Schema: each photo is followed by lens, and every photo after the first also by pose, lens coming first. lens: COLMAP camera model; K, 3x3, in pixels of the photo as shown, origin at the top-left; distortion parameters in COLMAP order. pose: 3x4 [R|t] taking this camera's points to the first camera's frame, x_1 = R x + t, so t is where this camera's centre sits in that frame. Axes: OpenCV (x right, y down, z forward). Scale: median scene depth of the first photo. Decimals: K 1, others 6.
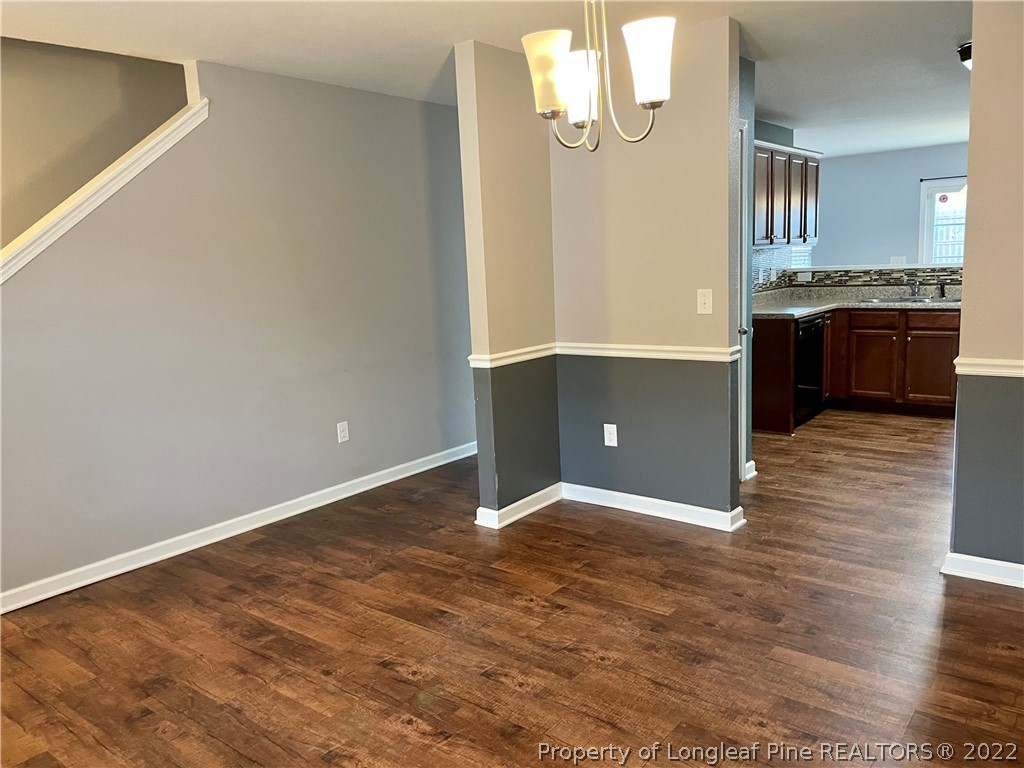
lens RADIAL K [[777.3, 0, 496.5], [0, 777.3, 379.4], [0, 0, 1]] dist [0.074726, -0.100278]
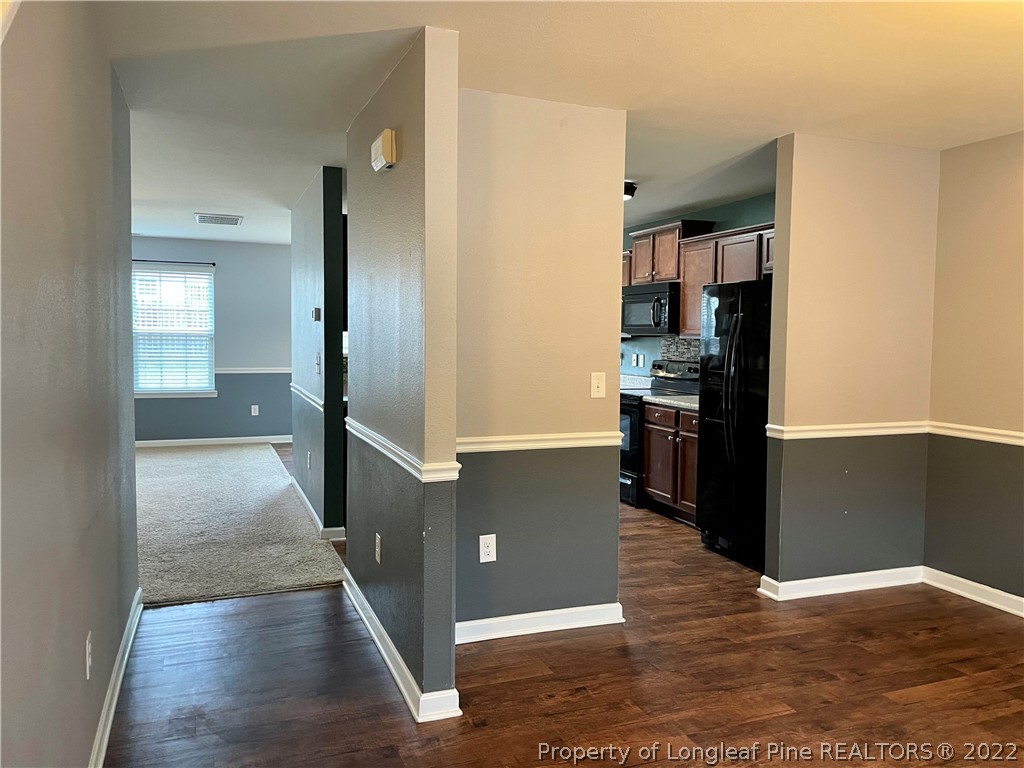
lens RADIAL K [[777.3, 0, 518.7], [0, 777.3, 371.6], [0, 0, 1]] dist [0.074726, -0.100278]
pose [[0.484500, 0.010408, 0.874729, -0.593452], [0.098410, 0.992933, -0.066322, -0.058857], [-0.869238, 0.118215, 0.480052, 0.596032]]
